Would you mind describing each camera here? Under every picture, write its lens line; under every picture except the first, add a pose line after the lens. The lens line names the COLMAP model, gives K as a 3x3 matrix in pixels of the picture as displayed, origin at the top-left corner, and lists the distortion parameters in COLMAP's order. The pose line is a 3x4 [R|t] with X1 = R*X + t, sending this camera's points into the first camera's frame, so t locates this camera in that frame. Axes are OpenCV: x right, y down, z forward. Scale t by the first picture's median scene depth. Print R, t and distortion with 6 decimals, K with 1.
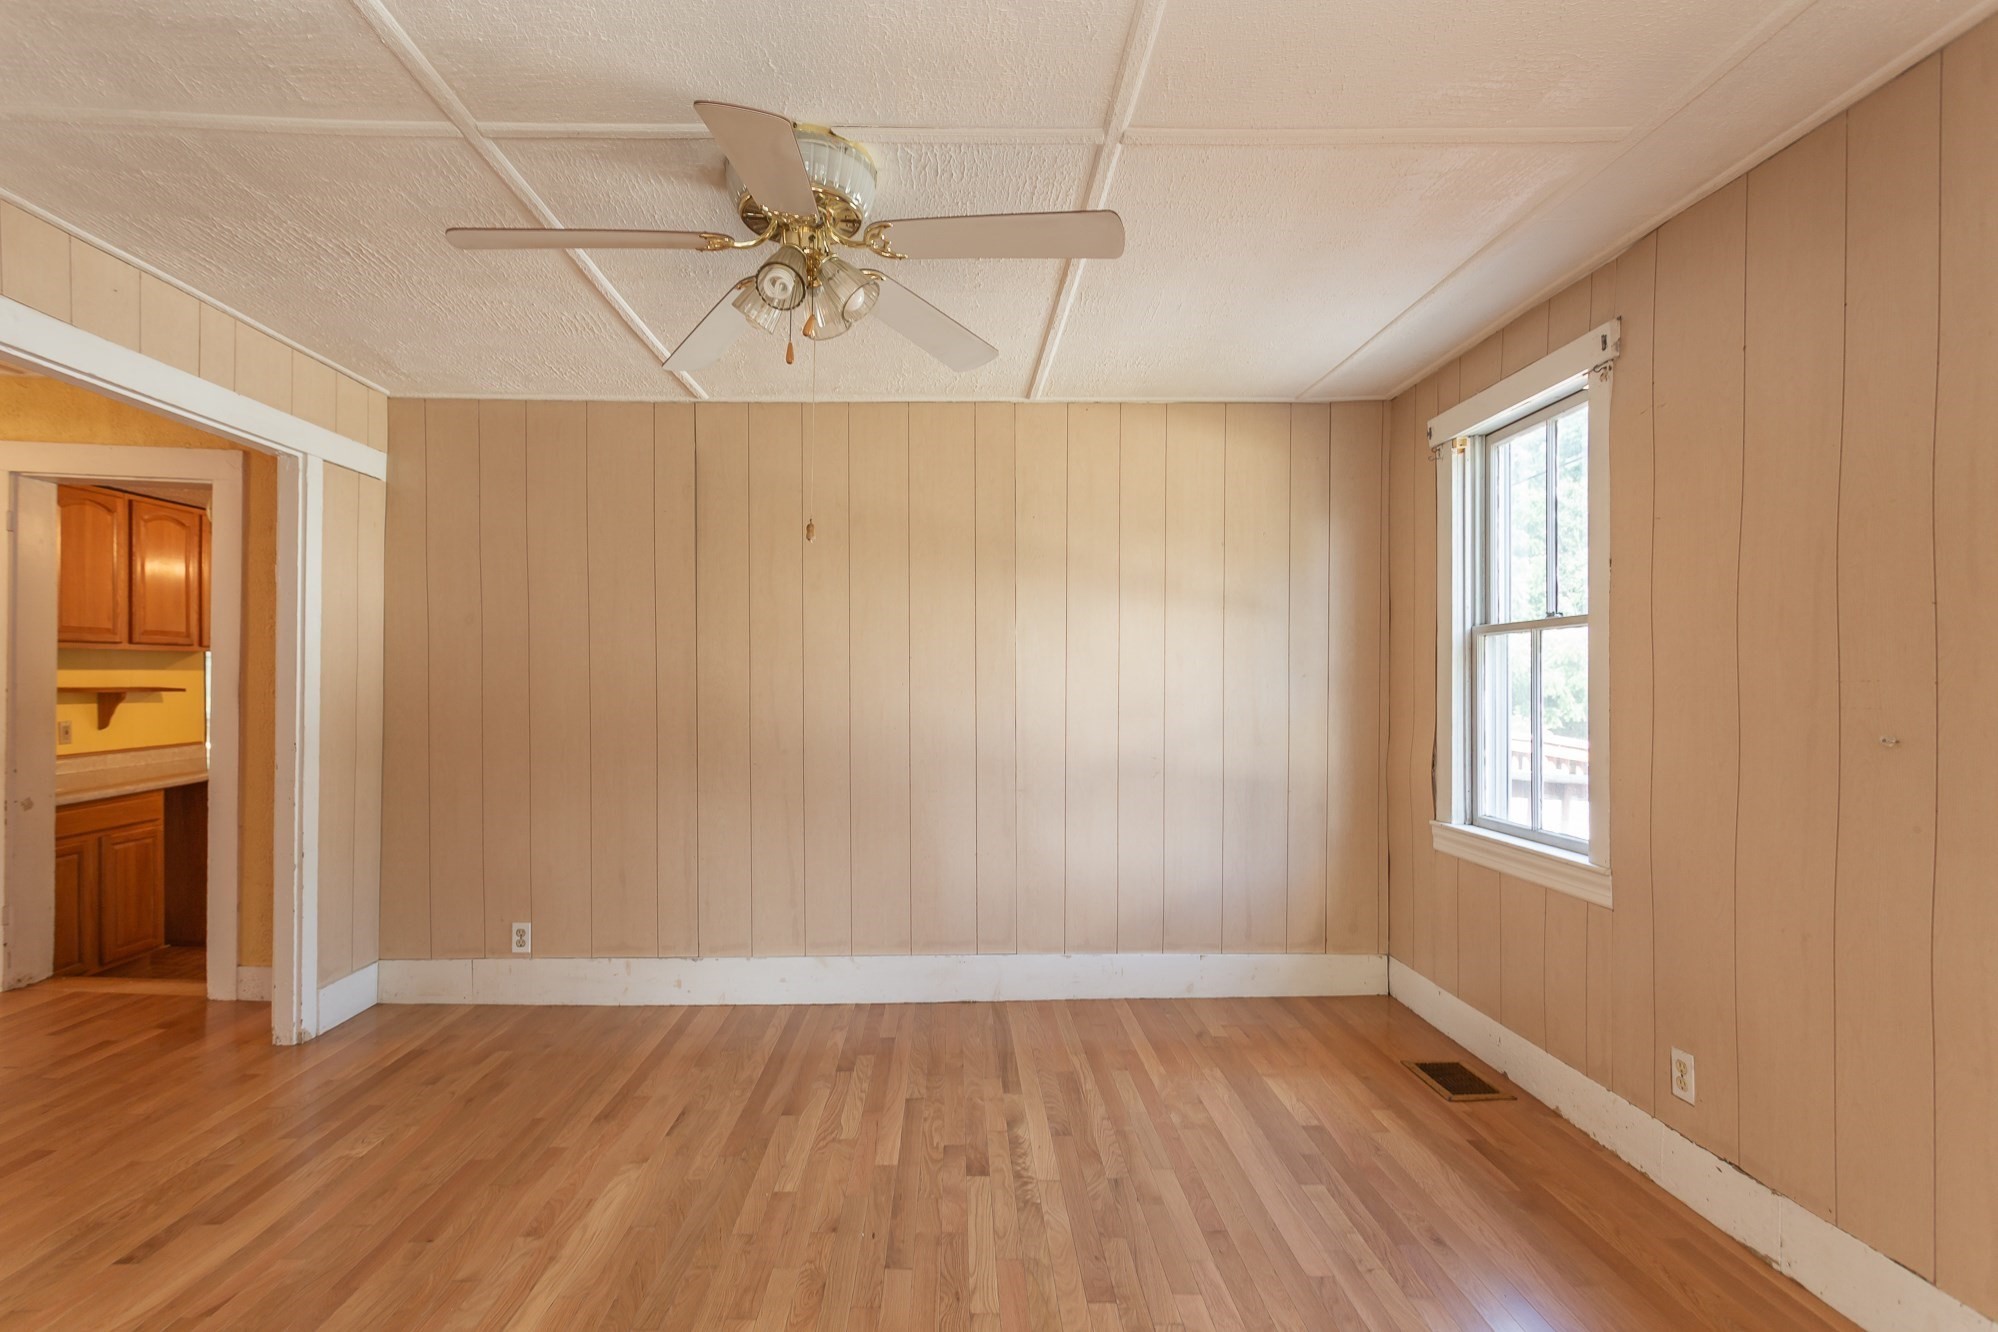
lens RADIAL K [[1002.4, 0, 986.3], [0, 1002.4, 691.7], [0, 0, 1]] dist [0.002523, 0.000815]
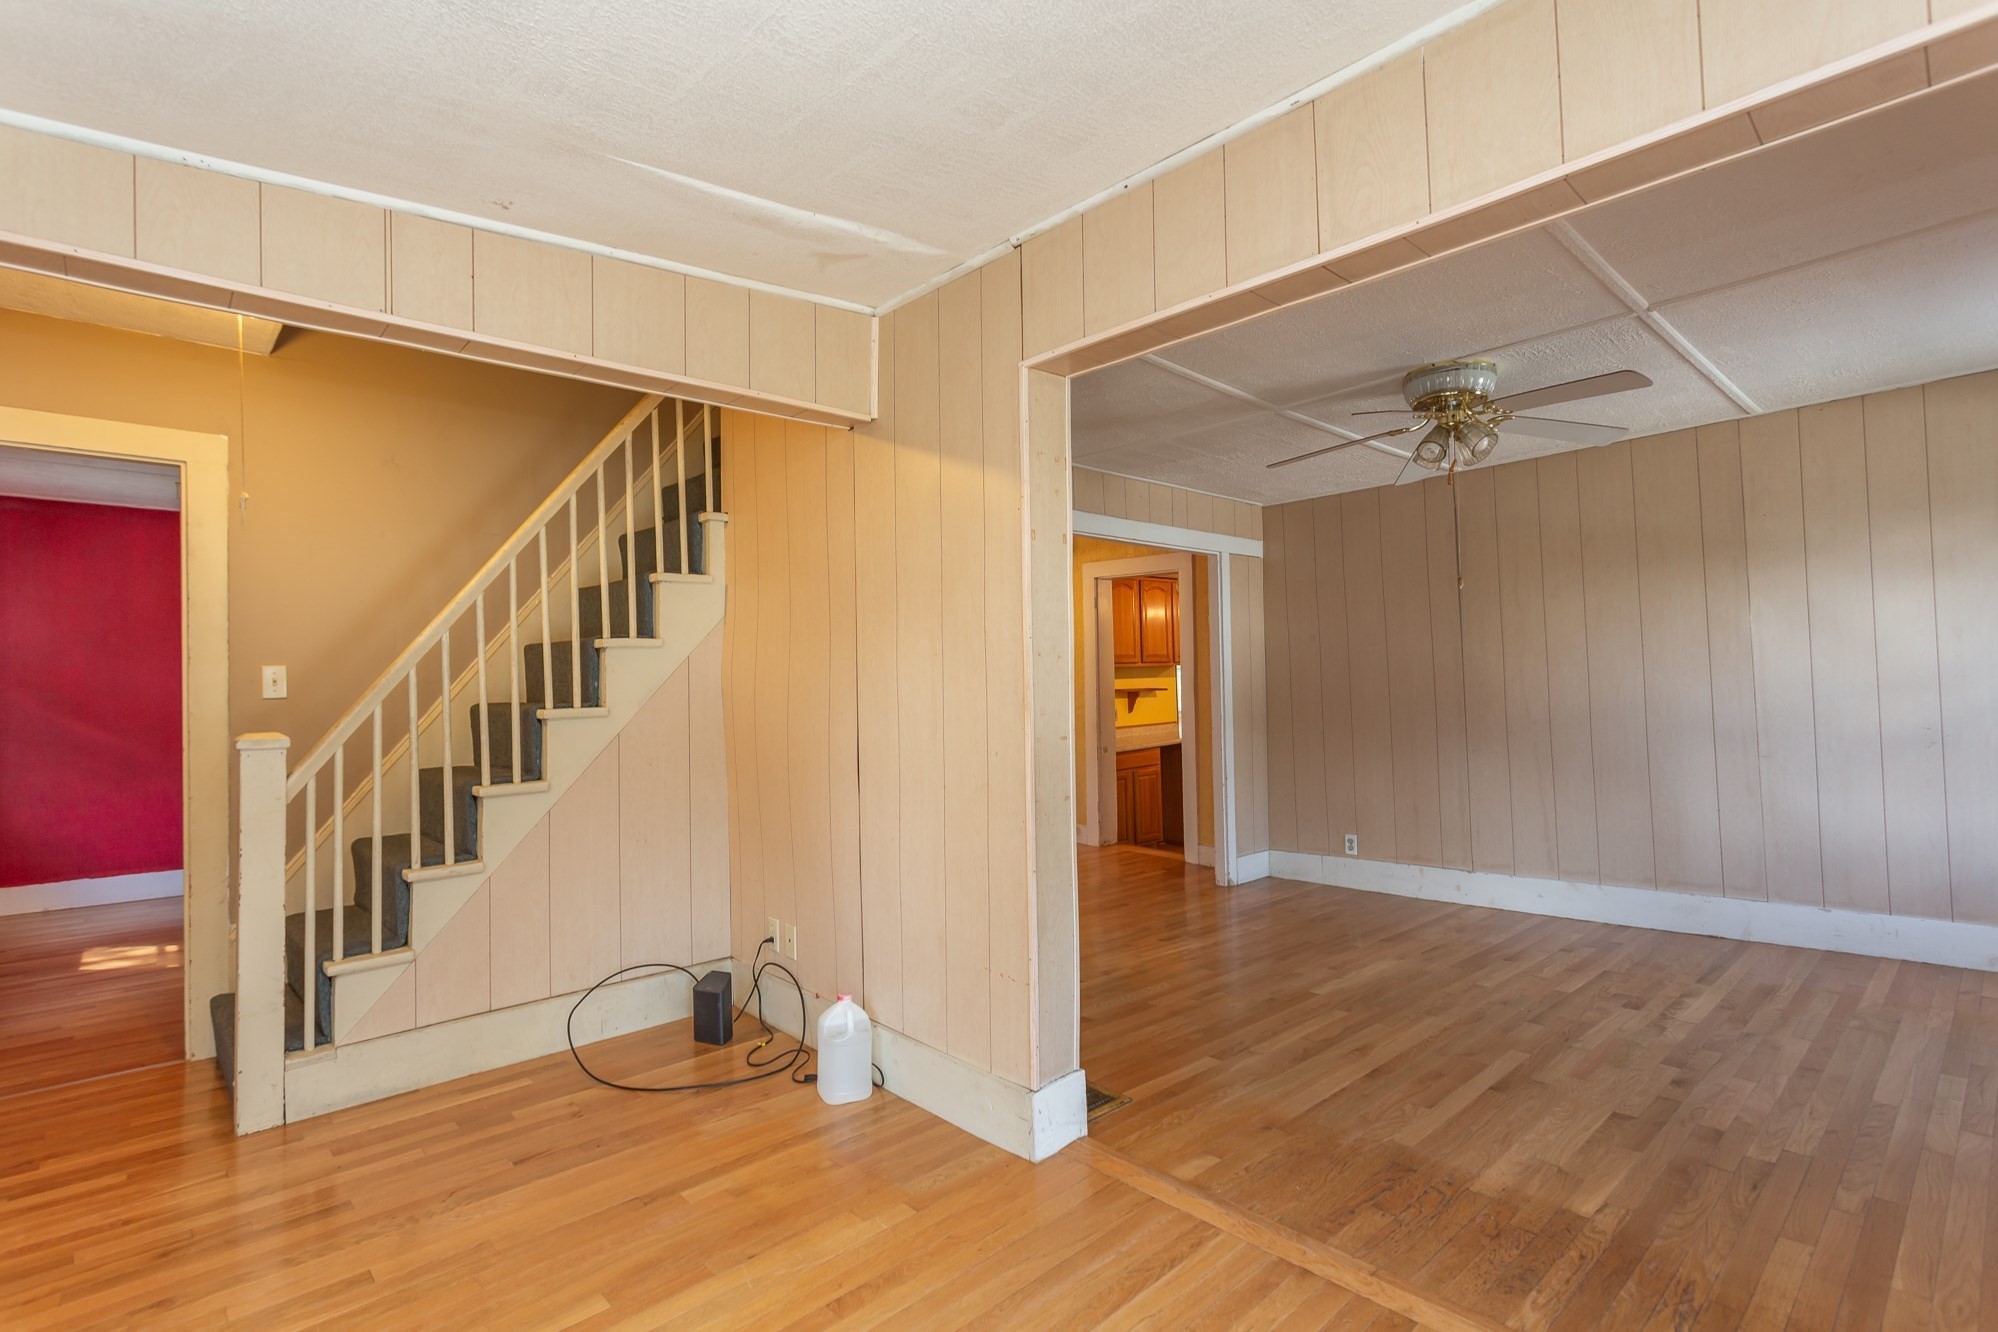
lens RADIAL K [[974.0, 0, 995.9], [0, 974.0, 681.0], [0, 0, 1]] dist [0.012172, -0.000042]
pose [[0.667384, -0.032889, -0.743987, 0.285855], [0.026356, 0.999442, -0.020540, 0.014039], [0.744247, -0.005900, 0.667878, -0.386573]]
